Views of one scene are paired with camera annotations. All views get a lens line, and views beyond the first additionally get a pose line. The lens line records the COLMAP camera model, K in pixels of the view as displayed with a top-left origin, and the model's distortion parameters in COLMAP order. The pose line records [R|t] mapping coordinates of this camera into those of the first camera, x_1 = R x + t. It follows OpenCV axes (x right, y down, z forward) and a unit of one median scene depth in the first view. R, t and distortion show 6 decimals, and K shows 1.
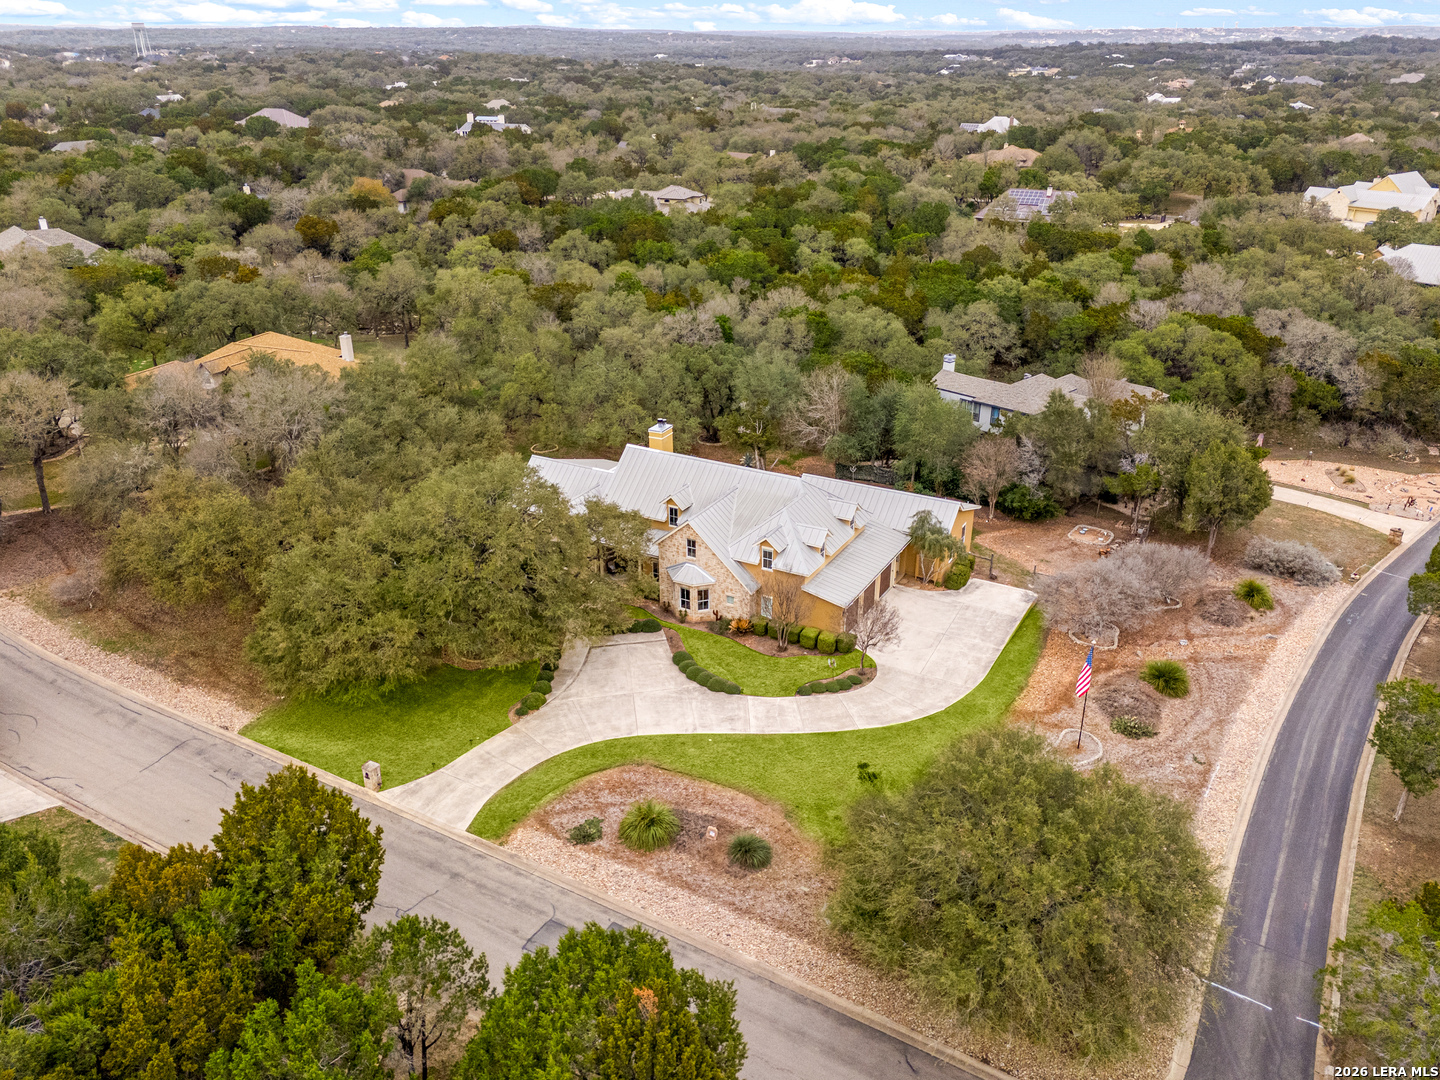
lens RADIAL K [[1059.8, 0, 720.0], [0, 1059.8, 540.0], [0, 0, 1]] dist [0.067813, -0.056824]
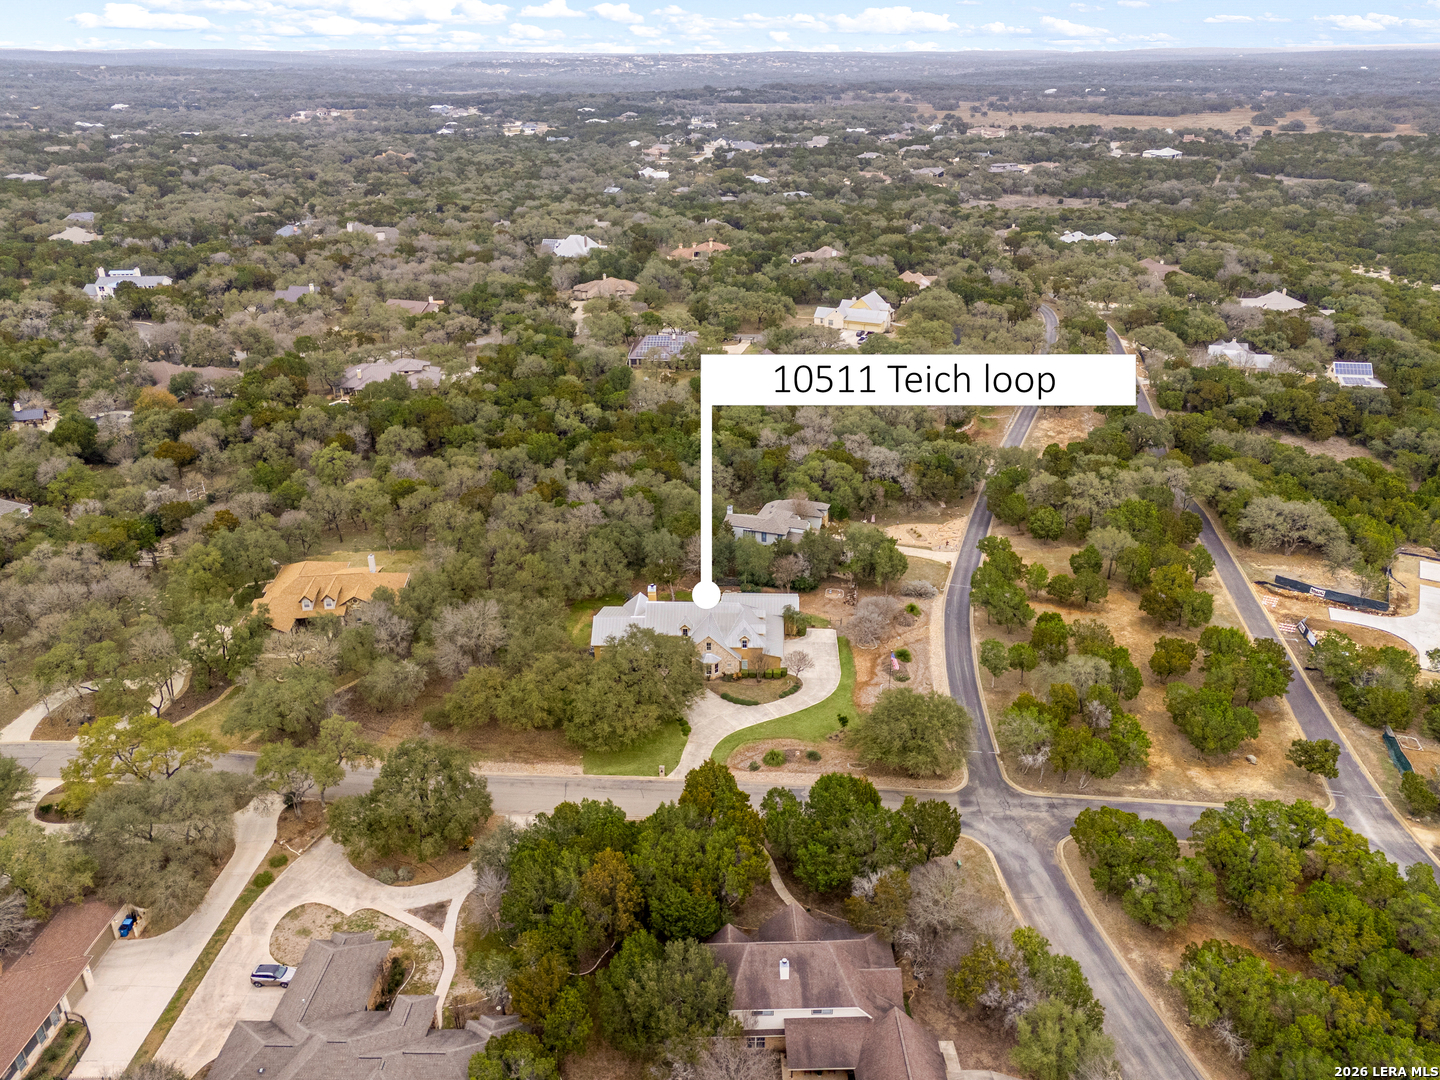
lens RADIAL K [[1059.8, 0, 720.0], [0, 1059.8, 540.0], [0, 0, 1]] dist [0.067813, -0.056824]
pose [[0.892767, -0.187361, 0.409711, -0.822817], [0.190500, 0.981113, 0.033562, -0.264493], [-0.408261, 0.048087, 0.911598, -0.968359]]
